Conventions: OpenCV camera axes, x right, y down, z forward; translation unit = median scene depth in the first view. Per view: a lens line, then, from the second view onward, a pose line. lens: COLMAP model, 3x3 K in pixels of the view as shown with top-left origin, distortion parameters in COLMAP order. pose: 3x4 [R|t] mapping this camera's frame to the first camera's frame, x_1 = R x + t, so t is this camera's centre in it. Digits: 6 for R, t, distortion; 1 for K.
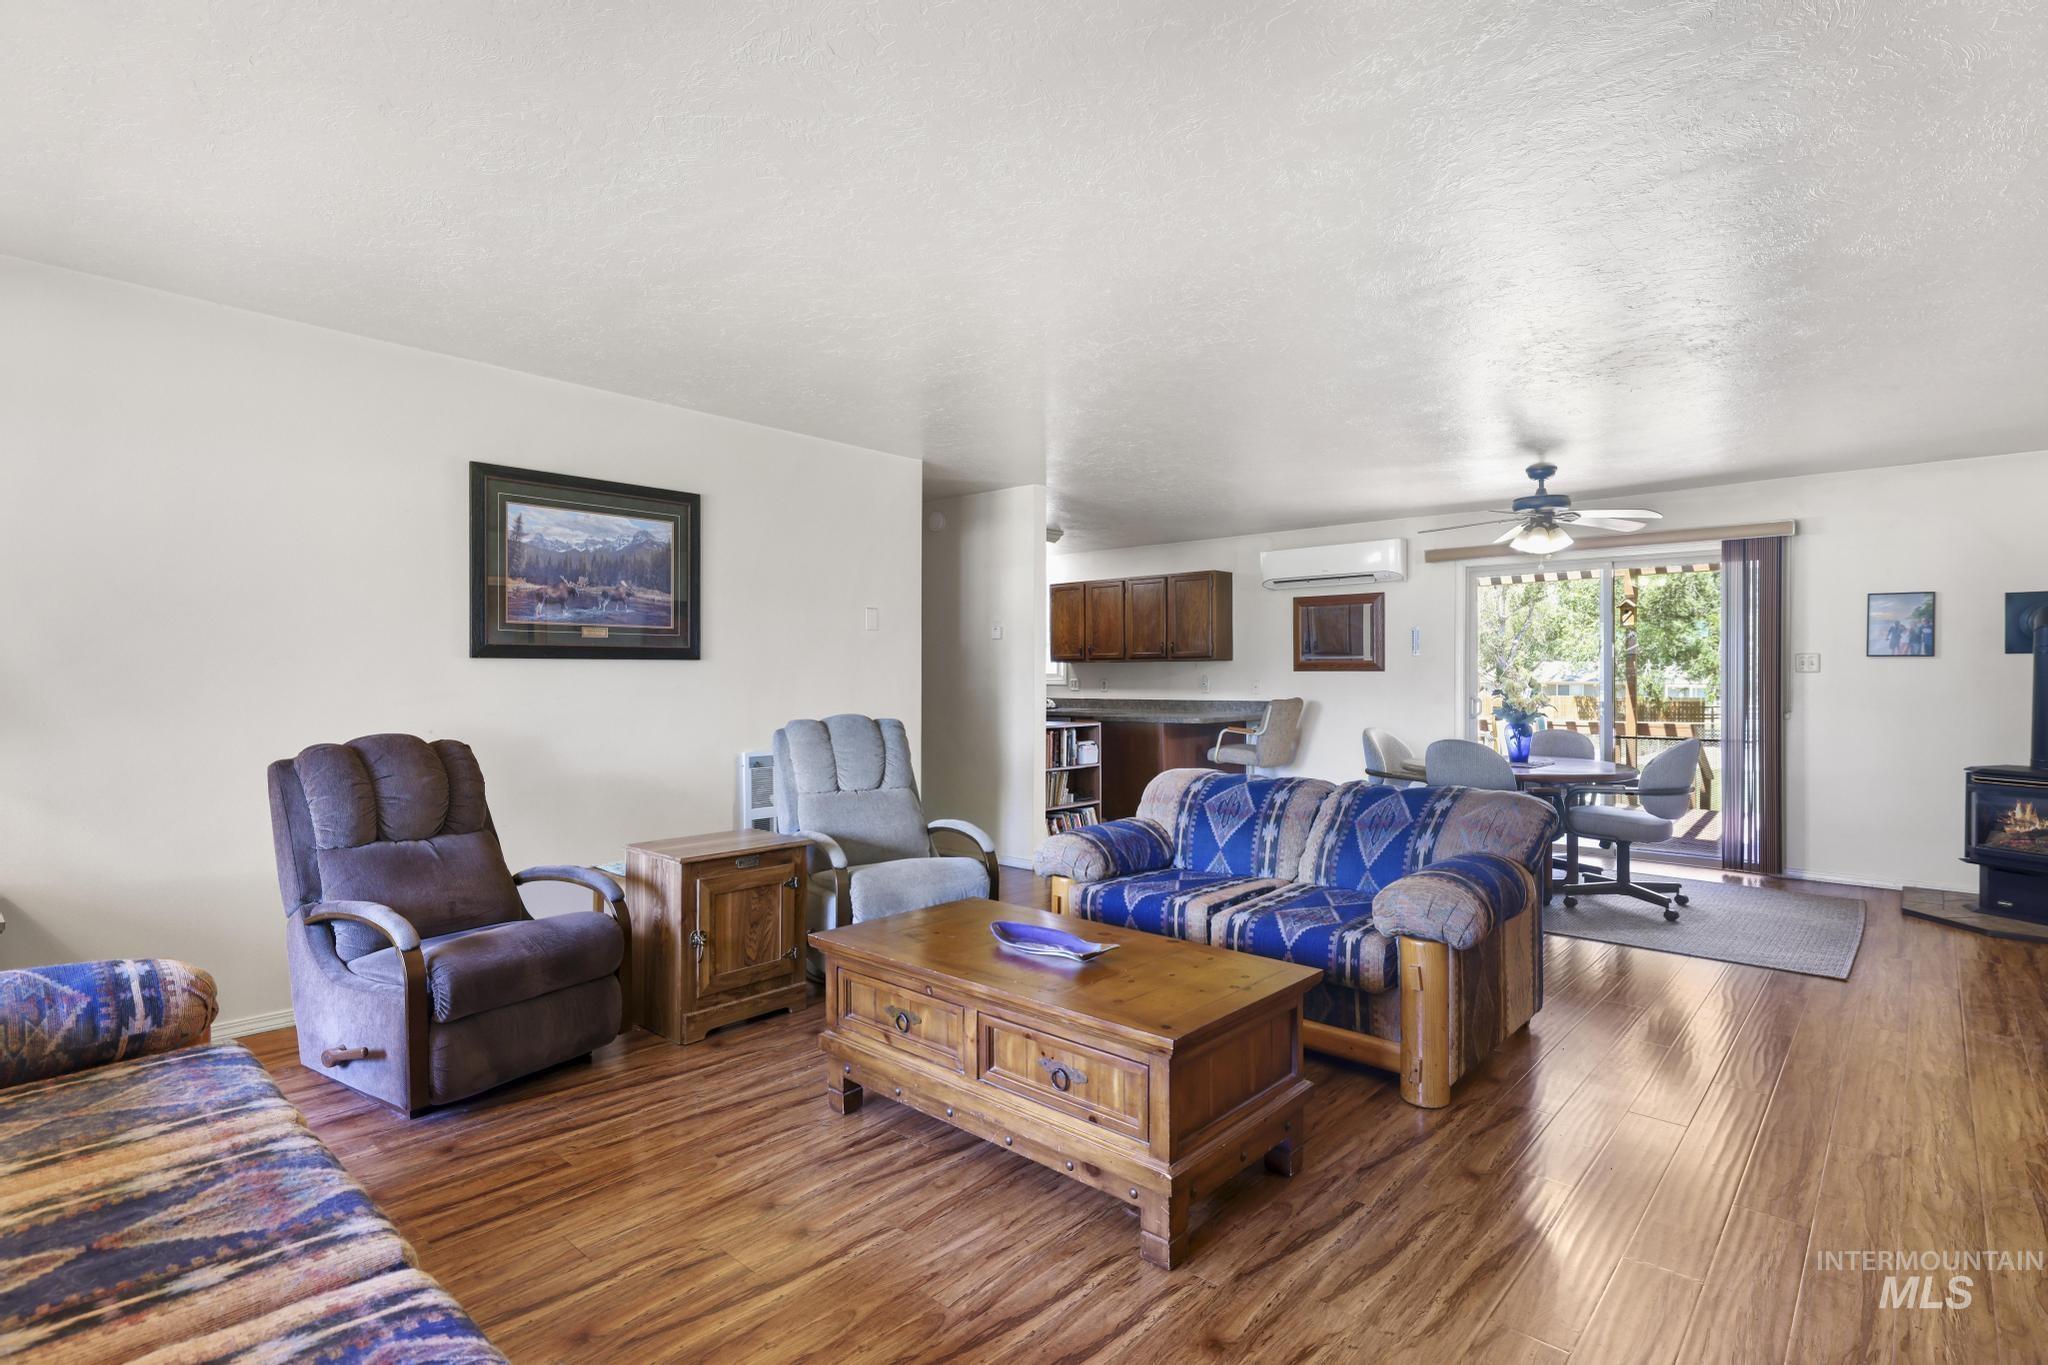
lens RADIAL K [[992.4, 0, 1008.6], [0, 992.4, 683.0], [0, 0, 1]] dist [-0.004600, -0.000587]
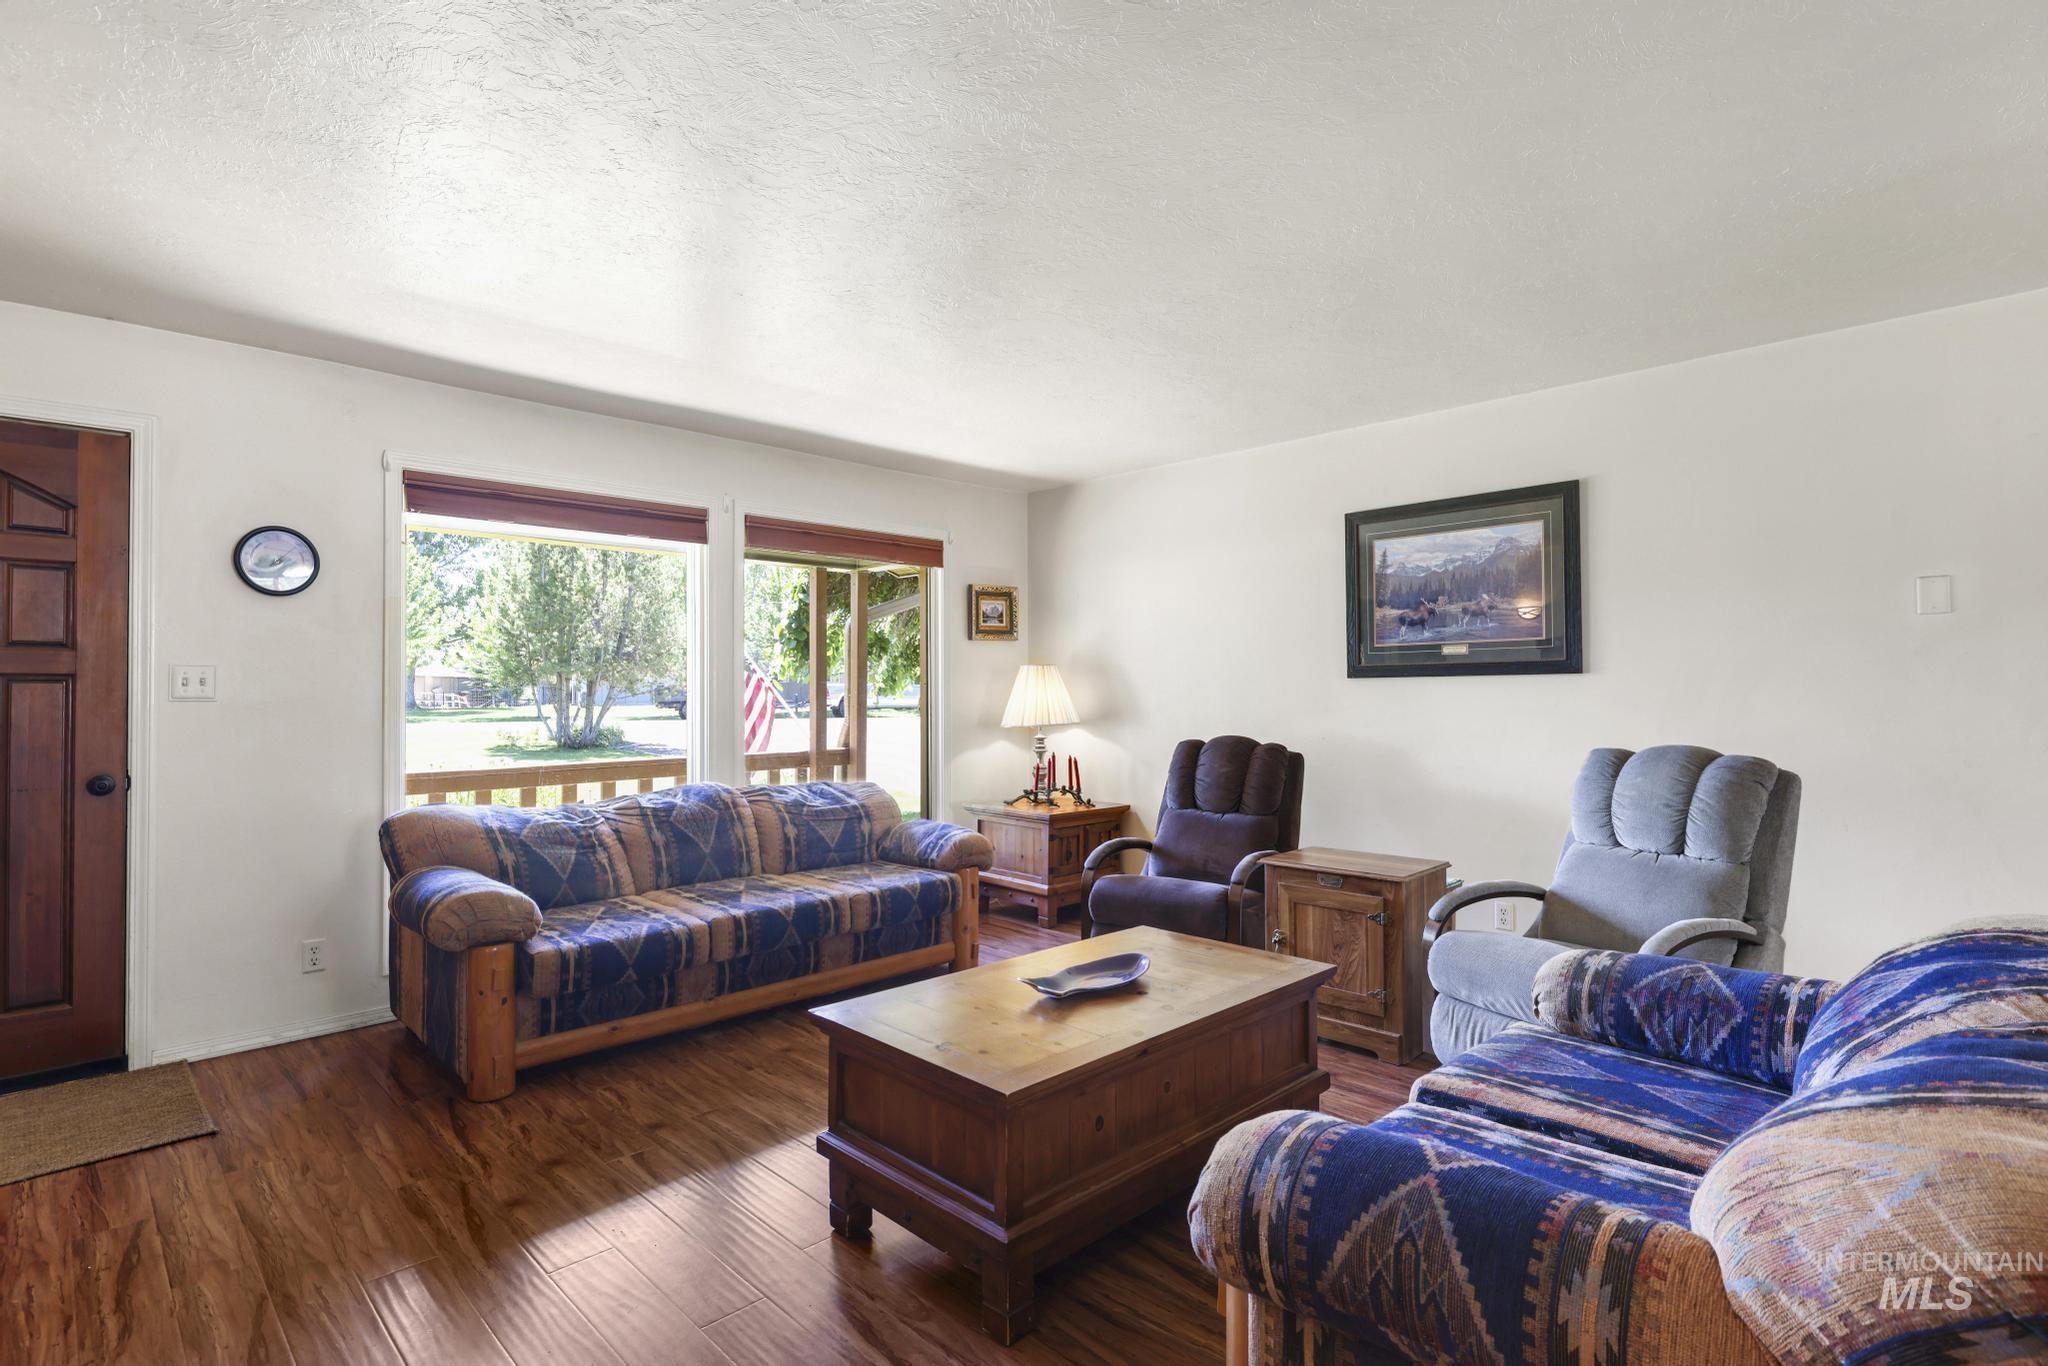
lens RADIAL K [[992.4, 0, 1022.8], [0, 992.4, 689.7], [0, 0, 1]] dist [-0.004600, -0.000587]
pose [[-0.038631, -0.010111, -0.999202, 0.612830], [-0.002937, 0.999946, -0.010005, 0.001005], [0.999249, 0.002548, -0.038658, 0.610446]]
